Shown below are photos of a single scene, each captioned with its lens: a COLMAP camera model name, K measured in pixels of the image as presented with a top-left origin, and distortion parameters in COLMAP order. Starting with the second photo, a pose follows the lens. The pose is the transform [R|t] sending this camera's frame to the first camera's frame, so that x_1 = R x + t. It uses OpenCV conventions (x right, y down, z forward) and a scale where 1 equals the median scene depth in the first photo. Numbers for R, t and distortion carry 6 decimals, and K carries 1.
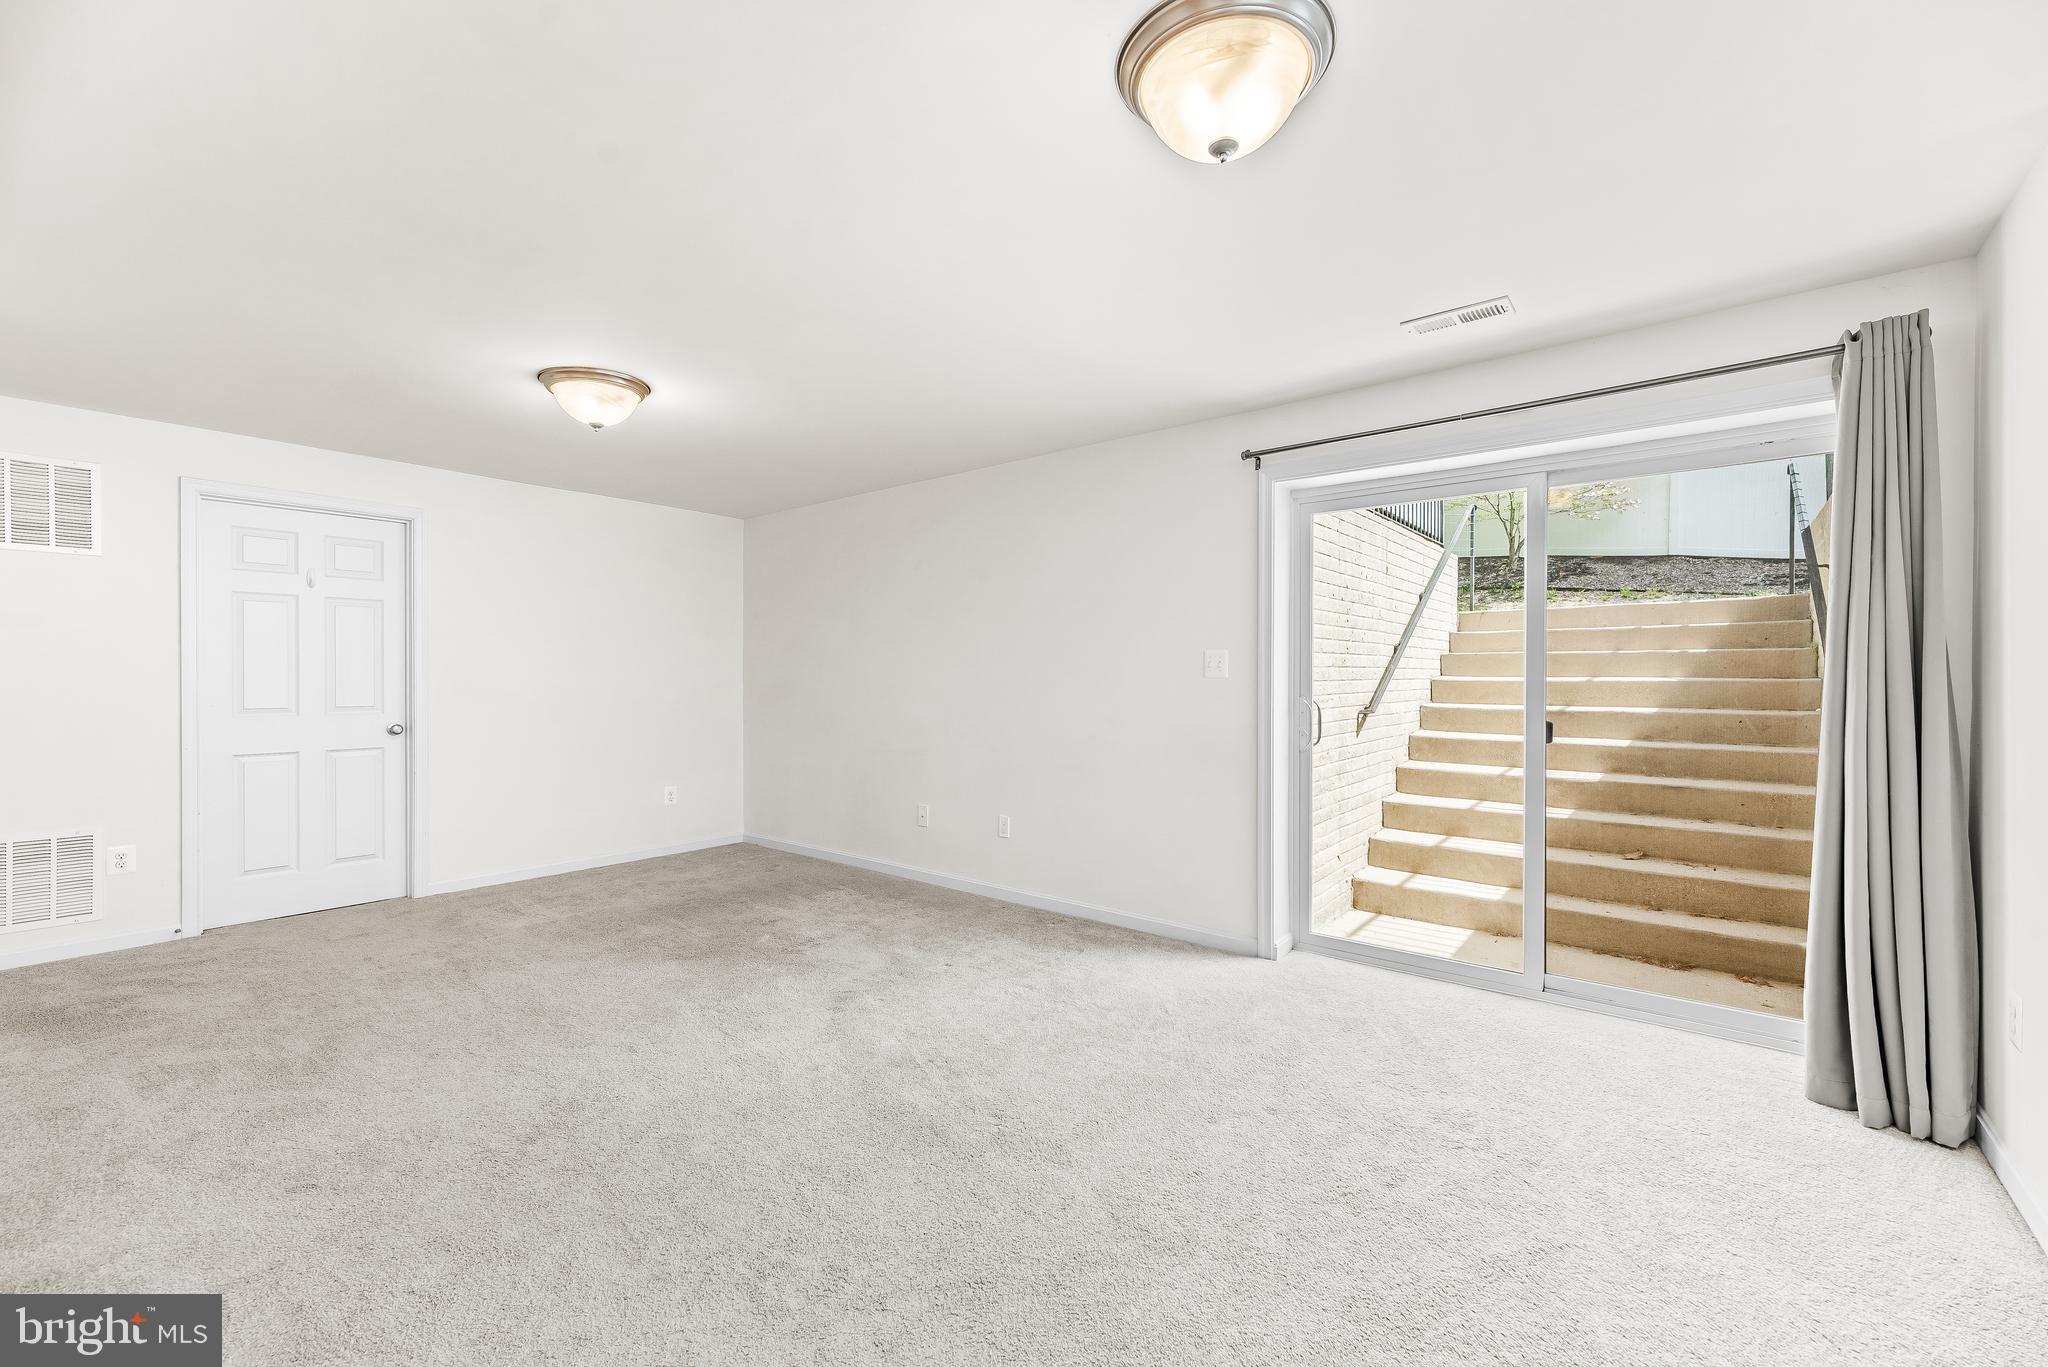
lens RADIAL K [[835.2, 0, 1016.4], [0, 835.2, 681.2], [0, 0, 1]] dist [-0.001032, 0.000640]
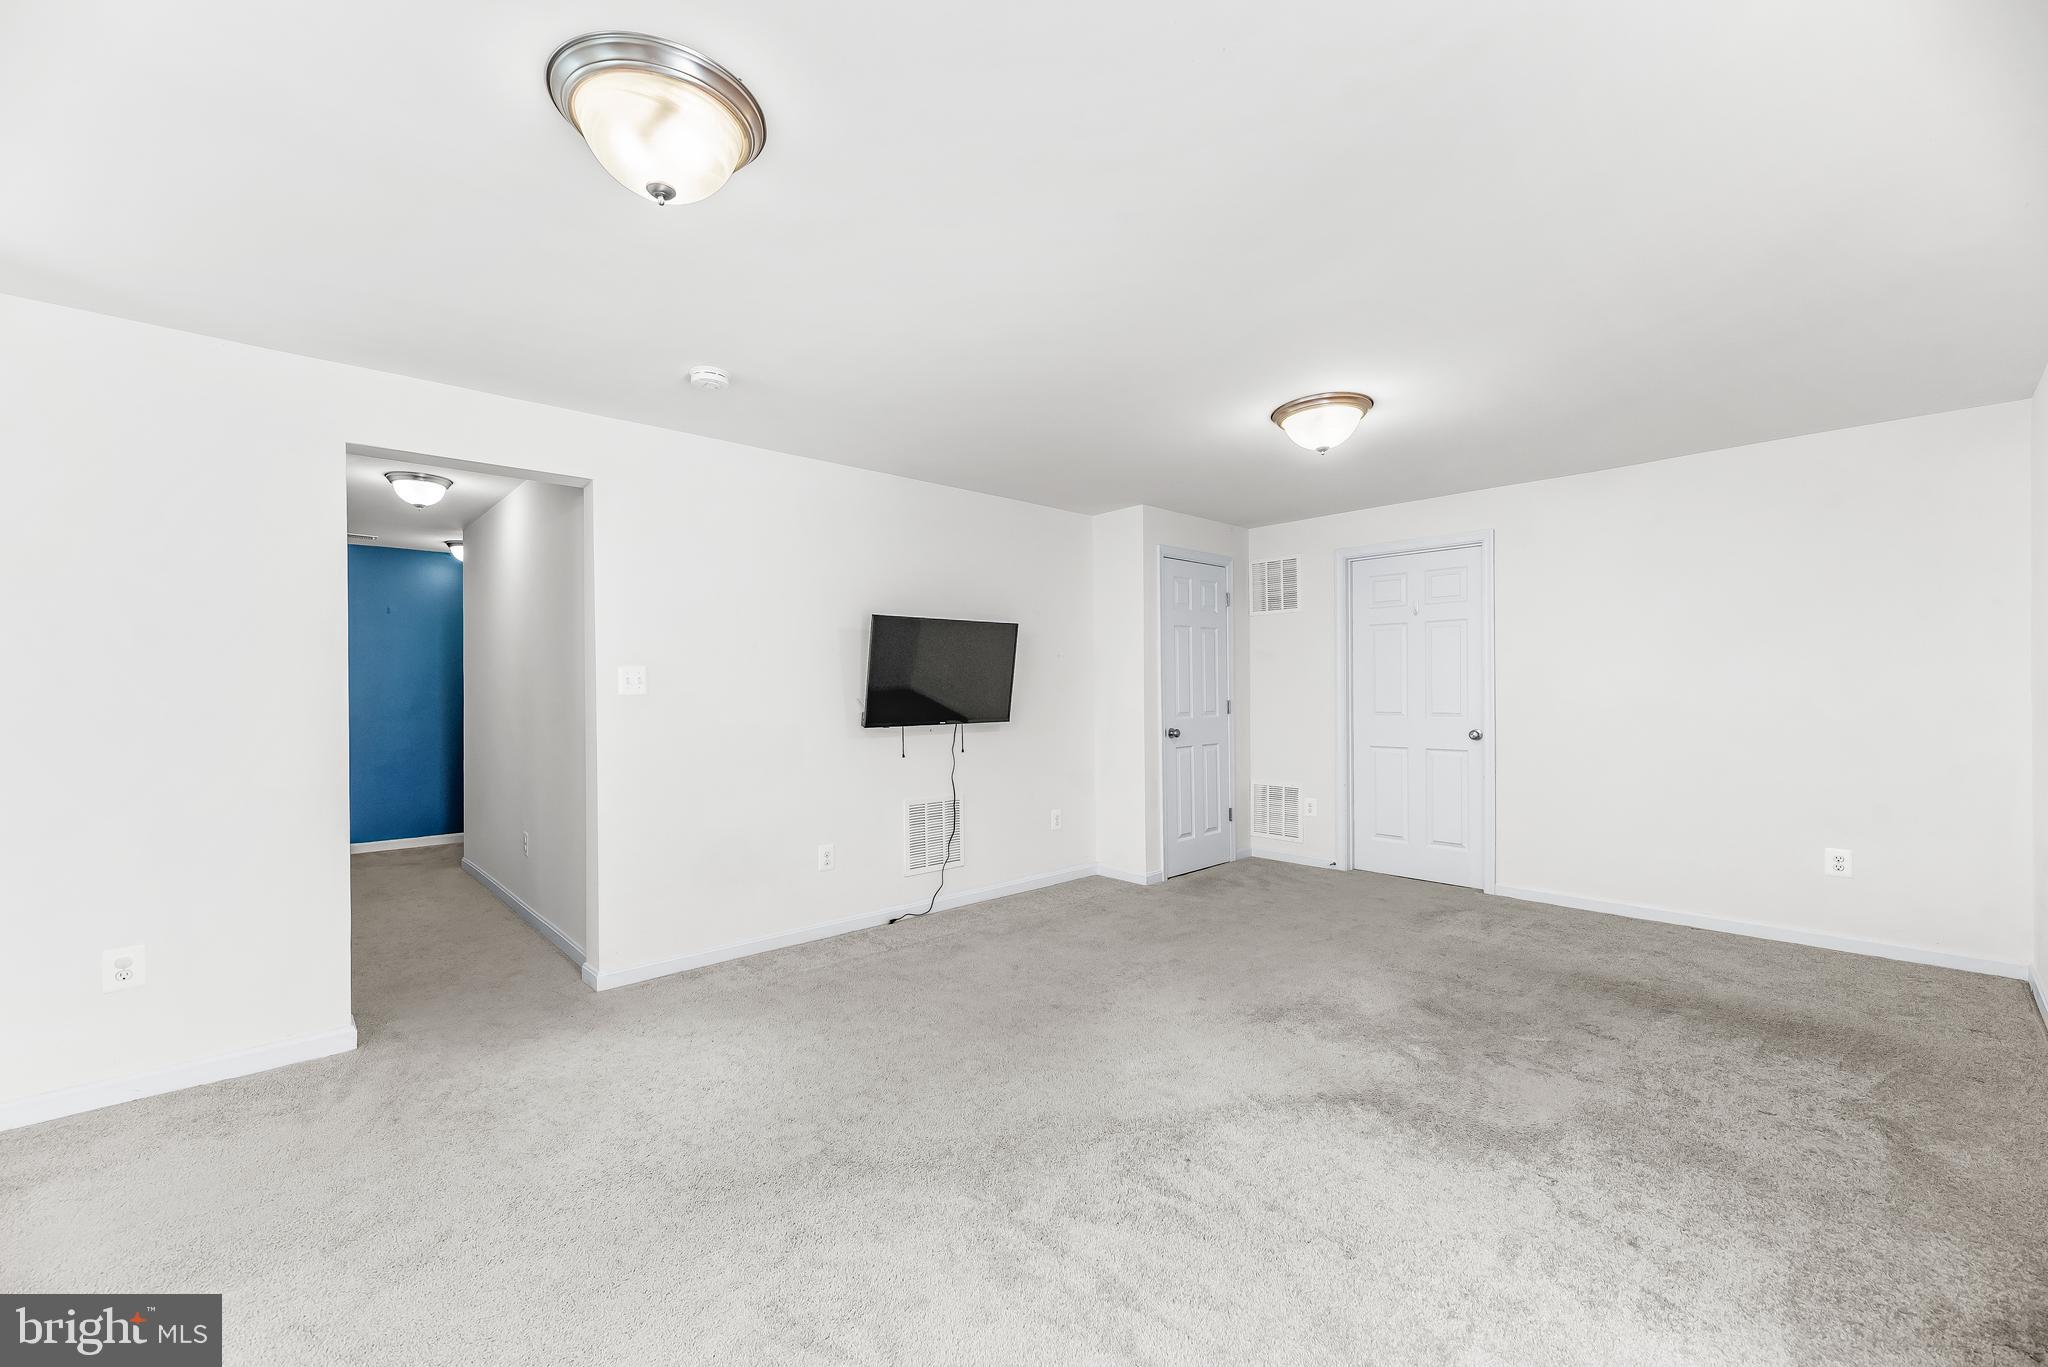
lens RADIAL K [[835.2, 0, 1018.3], [0, 835.2, 689.9], [0, 0, 1]] dist [-0.001032, 0.000640]
pose [[-0.153638, -0.002192, -0.988125, 0.543942], [0.002600, 0.999993, -0.002622, 0.000116], [0.988124, -0.002972, -0.153631, 0.723441]]
